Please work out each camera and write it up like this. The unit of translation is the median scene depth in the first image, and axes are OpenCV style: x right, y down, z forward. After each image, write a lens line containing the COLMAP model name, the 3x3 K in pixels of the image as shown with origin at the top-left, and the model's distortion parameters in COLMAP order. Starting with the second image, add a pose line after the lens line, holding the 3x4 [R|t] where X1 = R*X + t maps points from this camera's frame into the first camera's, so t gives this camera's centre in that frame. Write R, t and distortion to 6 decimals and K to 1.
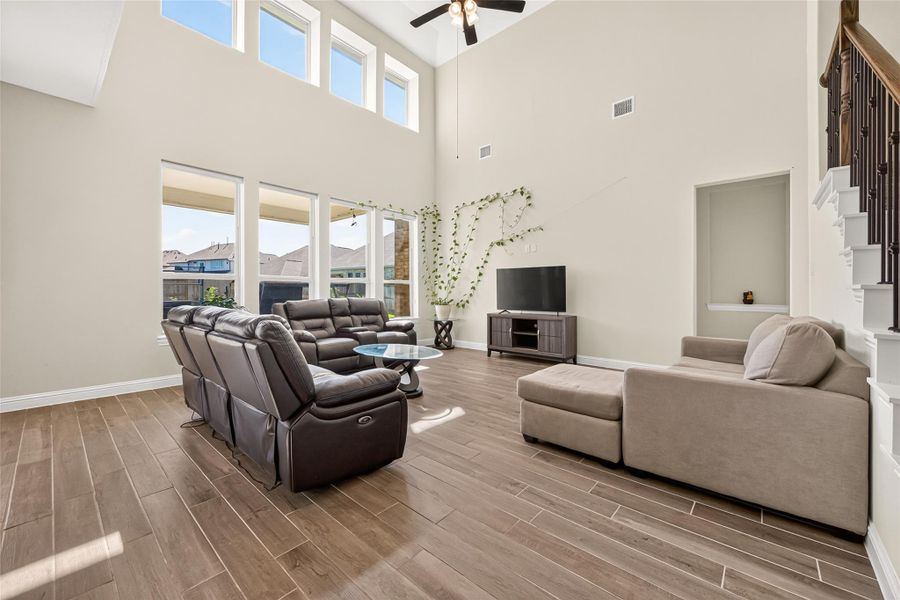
lens RADIAL K [[352.5, 0, 447.3], [0, 352.5, 292.5], [0, 0, 1]] dist [0.007129, -0.001776]
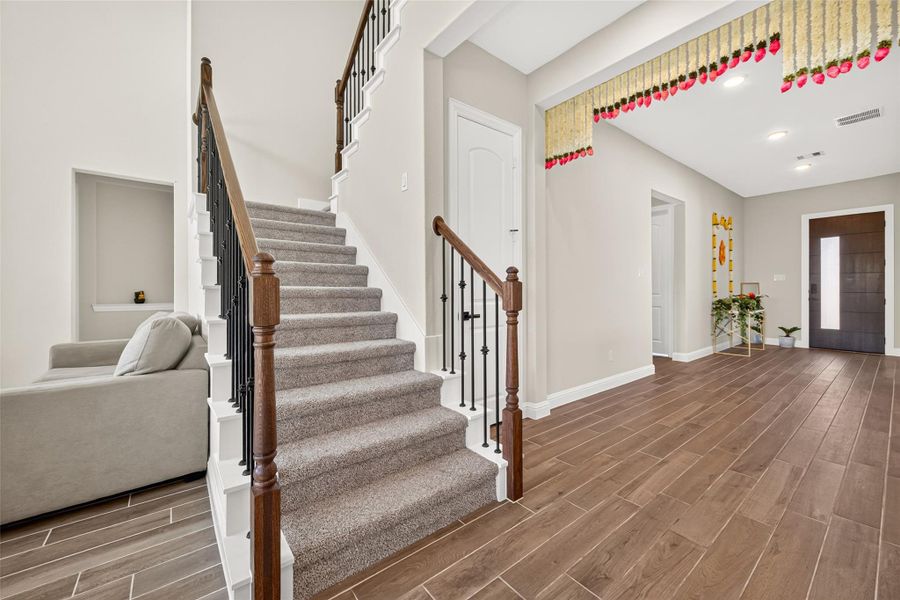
lens RADIAL K [[352.5, 0, 450.4], [0, 352.5, 292.3], [0, 0, 1]] dist [0.007129, -0.001776]
pose [[0.169838, -0.006092, 0.985453, 0.000218], [0.005871, 0.999969, 0.005170, 0.001042], [-0.985455, 0.004908, 0.169869, -0.076209]]
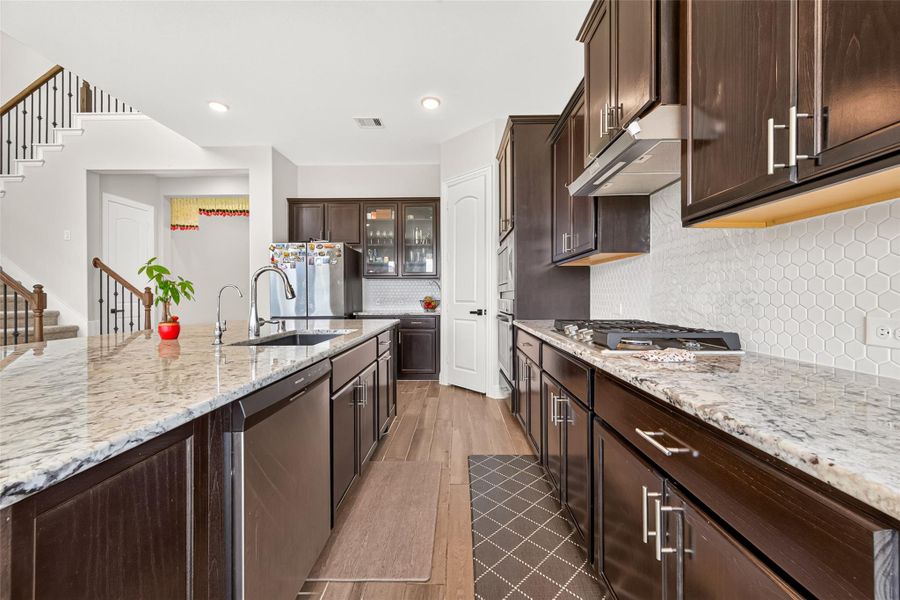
lens RADIAL K [[352.5, 0, 452.8], [0, 352.5, 293.7], [0, 0, 1]] dist [0.007129, -0.001776]
pose [[-0.660542, 0.003755, 0.750780, -1.144317], [0.005162, 0.999987, -0.000460, -0.003238], [-0.750772, 0.003572, -0.660552, -0.060258]]
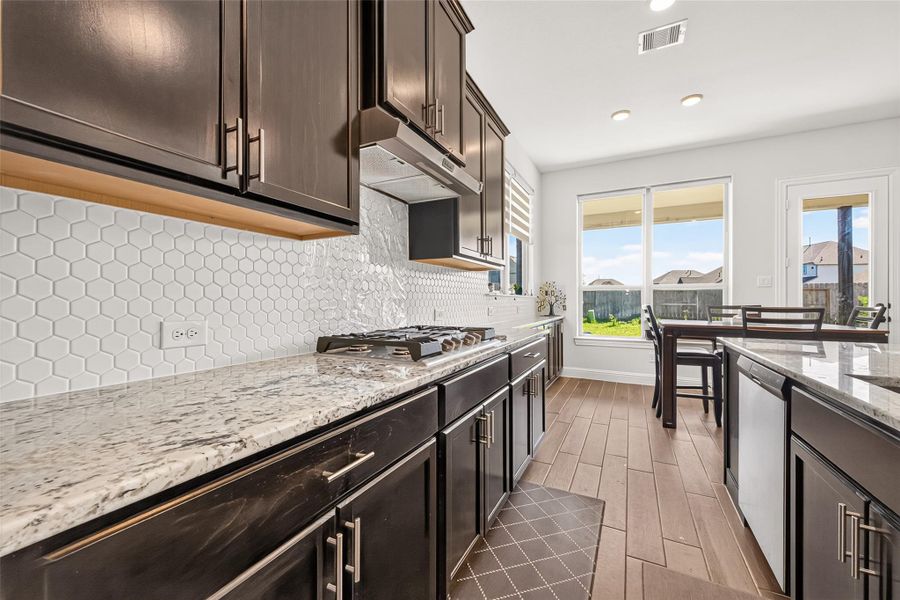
lens RADIAL K [[352.5, 0, 458.3], [0, 352.5, 299.2], [0, 0, 1]] dist [0.007129, -0.001776]
pose [[0.275406, -0.003852, -0.961320, -0.491858], [-0.005666, 0.999968, -0.005630, -0.000522], [0.961311, 0.006998, 0.275375, -0.597309]]
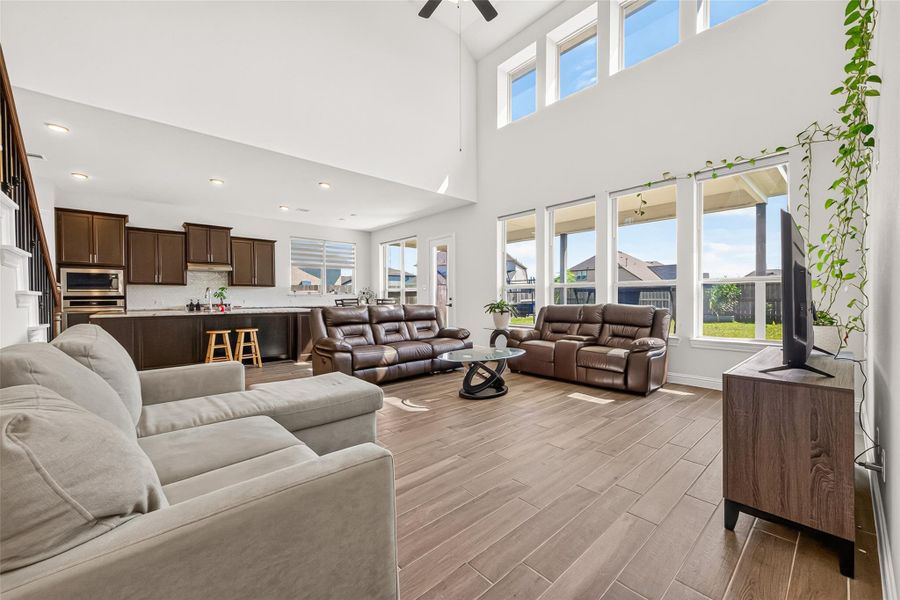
lens RADIAL K [[352.5, 0, 454.5], [0, 352.5, 298.6], [0, 0, 1]] dist [0.007129, -0.001776]
pose [[-0.098610, 0.003286, -0.995121, 0.968039], [-0.000046, 0.999995, 0.003307, -0.001041], [0.995126, 0.000372, -0.098610, 1.096950]]
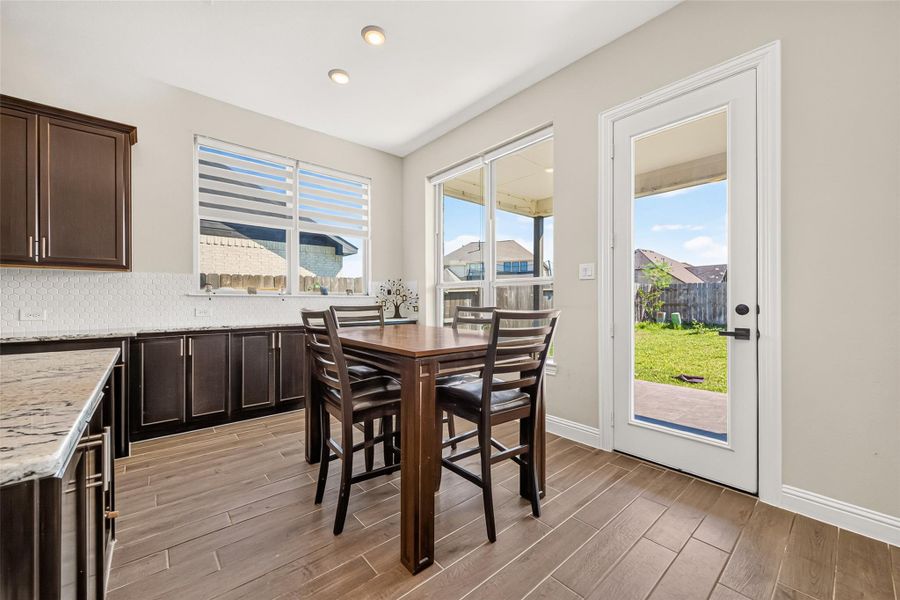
lens RADIAL K [[352.5, 0, 454.6], [0, 352.5, 299.1], [0, 0, 1]] dist [0.007129, -0.001776]
pose [[-0.114579, -0.006054, -0.993396, -0.537386], [-0.003752, 0.999977, -0.005662, -0.005419], [0.993407, 0.003078, -0.114599, 0.478944]]
